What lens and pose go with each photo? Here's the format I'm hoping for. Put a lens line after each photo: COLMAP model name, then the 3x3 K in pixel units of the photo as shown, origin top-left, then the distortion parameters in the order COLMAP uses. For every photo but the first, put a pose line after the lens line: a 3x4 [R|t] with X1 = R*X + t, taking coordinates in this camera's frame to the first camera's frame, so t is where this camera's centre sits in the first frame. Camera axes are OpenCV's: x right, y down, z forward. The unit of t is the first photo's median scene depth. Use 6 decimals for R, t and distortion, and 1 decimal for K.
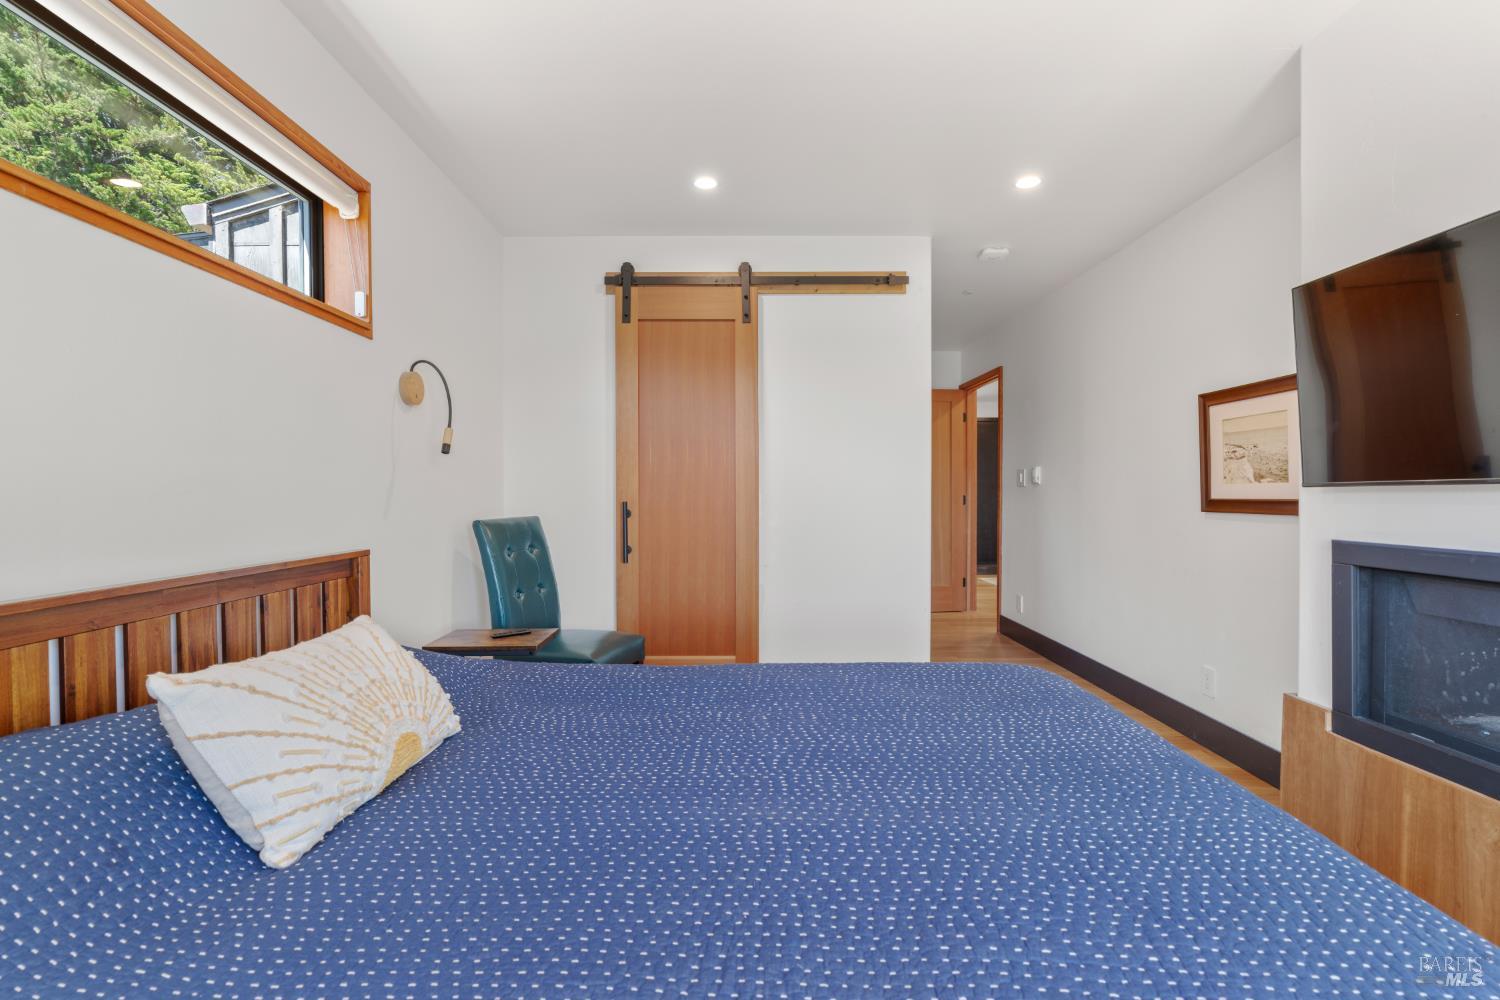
lens RADIAL K [[694.6, 0, 750.7], [0, 694.6, 497.3], [0, 0, 1]] dist [-0.007035, 0.002636]
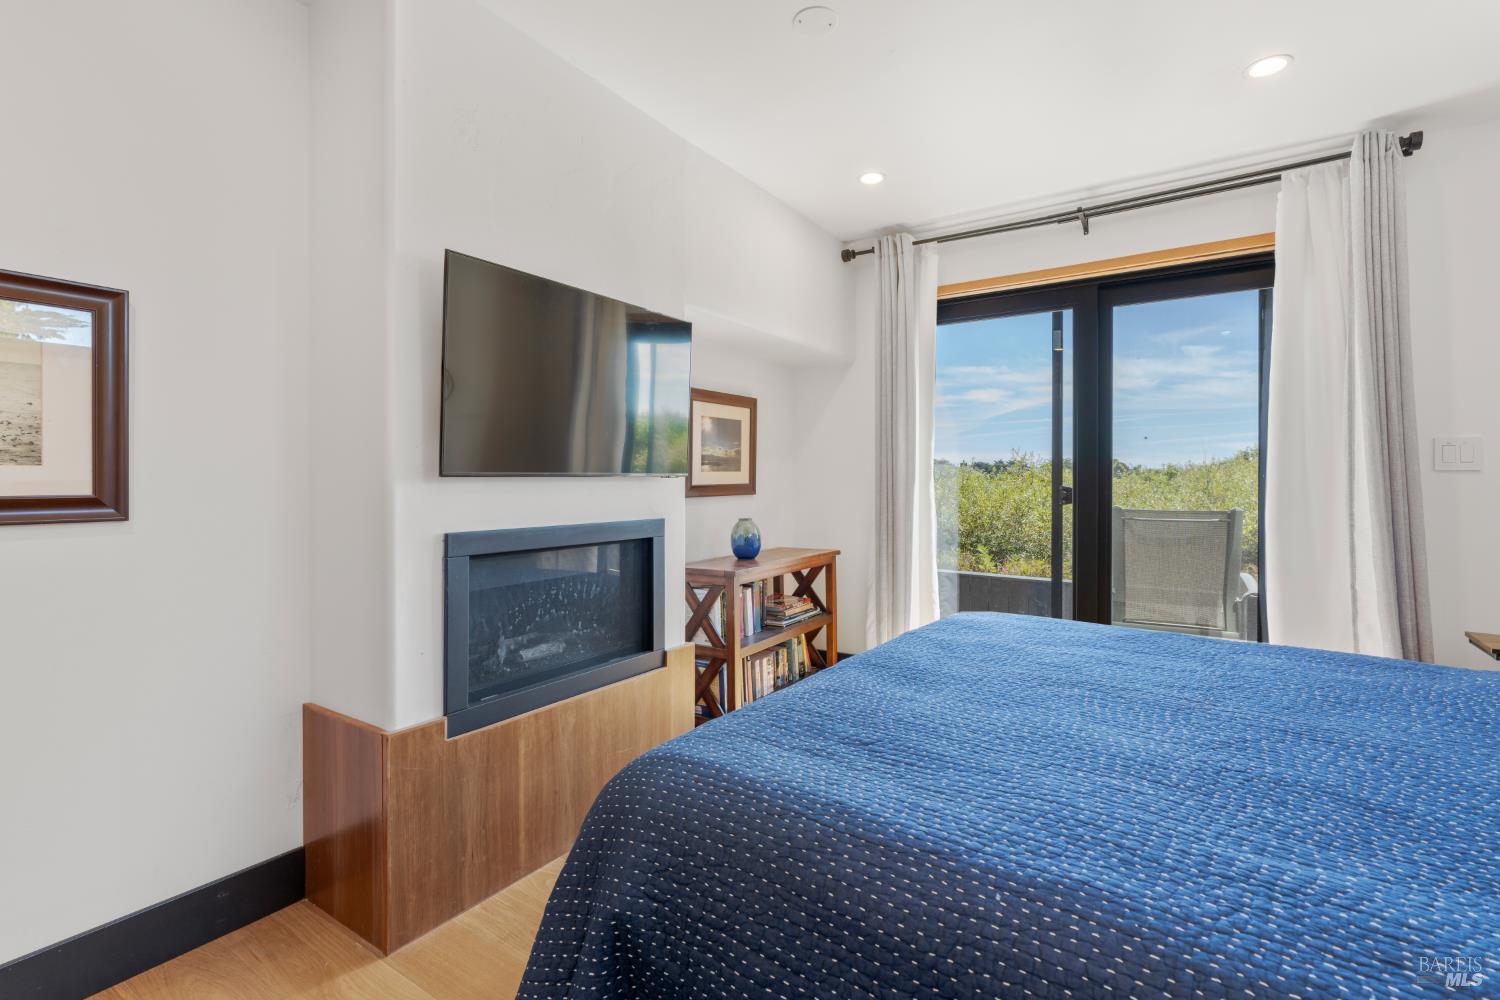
lens RADIAL K [[694.6, 0, 749.1], [0, 694.6, 485.3], [0, 0, 1]] dist [-0.007035, 0.002636]
pose [[-0.822396, 0.001318, 0.568915, -0.020245], [0.009987, 0.999877, 0.012120, -0.008163], [-0.568828, 0.015649, -0.822307, 1.551592]]
